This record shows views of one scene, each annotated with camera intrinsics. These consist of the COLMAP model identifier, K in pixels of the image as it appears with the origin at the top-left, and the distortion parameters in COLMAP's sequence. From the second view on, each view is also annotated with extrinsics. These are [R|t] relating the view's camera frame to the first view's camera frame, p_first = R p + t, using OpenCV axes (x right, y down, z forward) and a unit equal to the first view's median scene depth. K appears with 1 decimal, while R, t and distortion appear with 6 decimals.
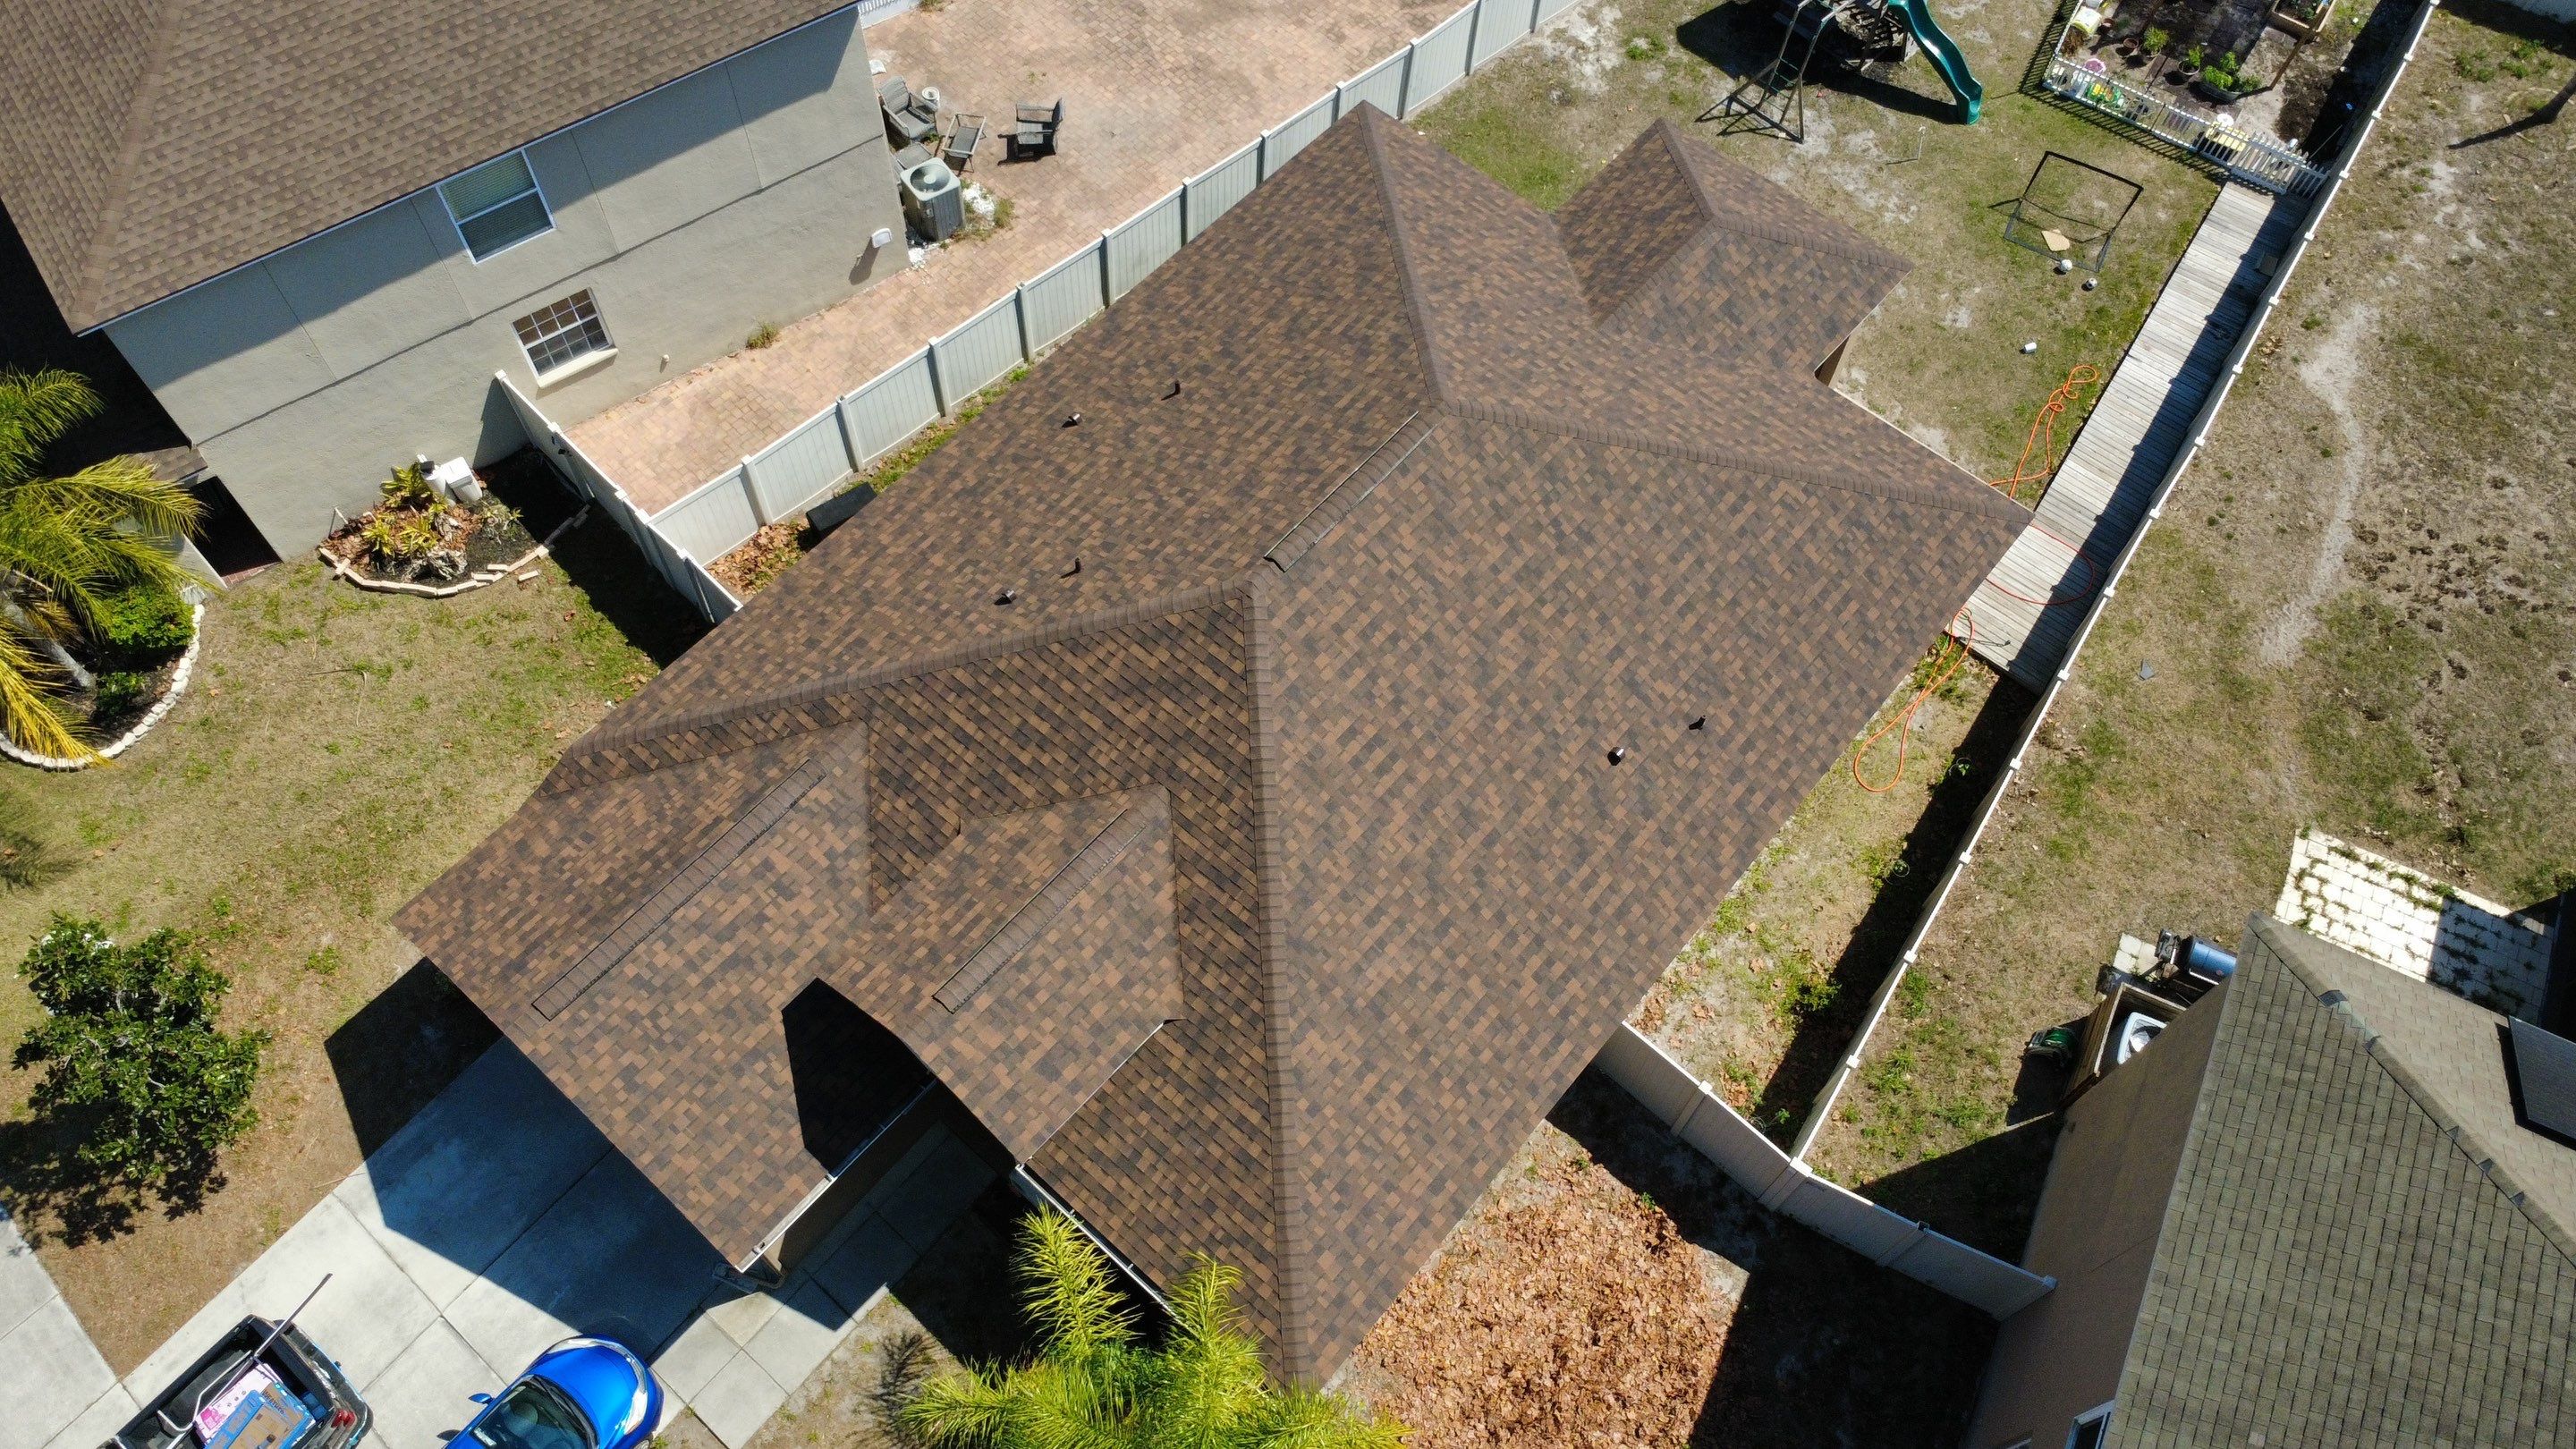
lens RADIAL K [[1867.2, 0, 1283.6], [0, 1867.2, 727.6], [0, 0, 1]] dist [0.001046, 0.000548]
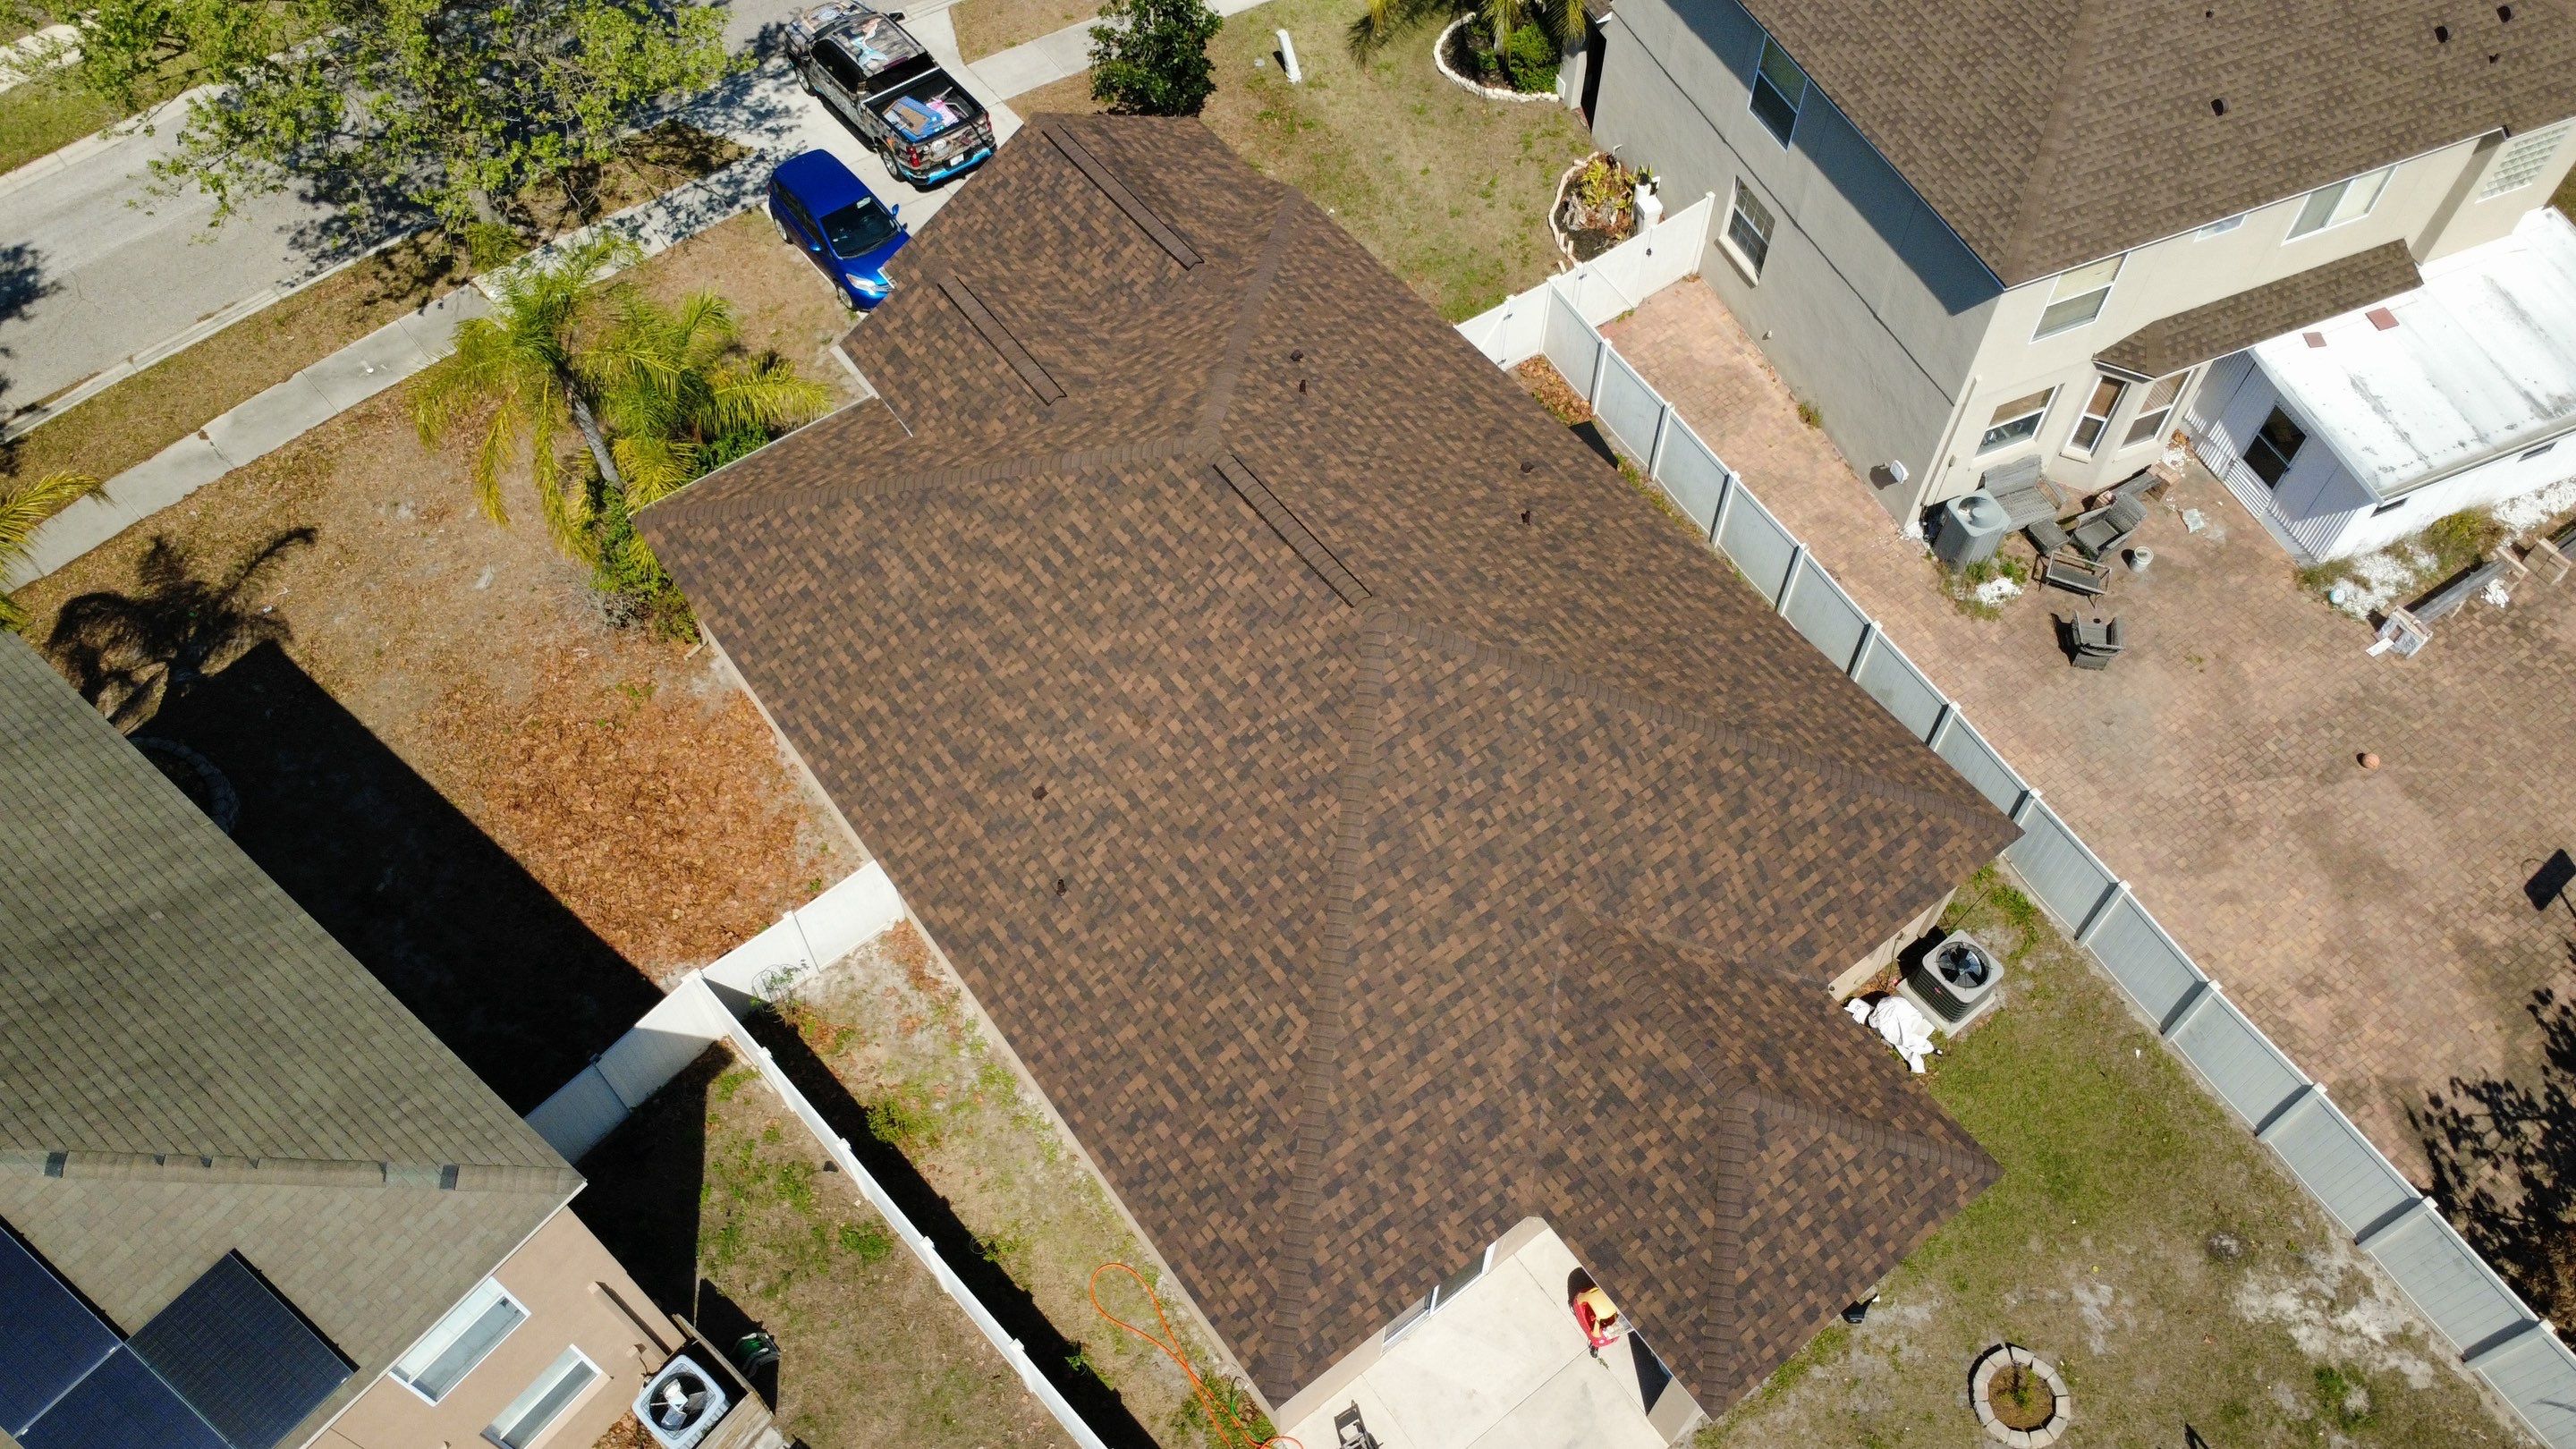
lens RADIAL K [[1867.2, 0, 1283.6], [0, 1867.2, 727.6], [0, 0, 1]] dist [0.001046, 0.000548]
pose [[-0.214000, 0.792831, -0.570634, 0.610117], [-0.853479, 0.132401, 0.504028, -0.537156], [0.475162, 0.594885, 0.648331, 0.324740]]
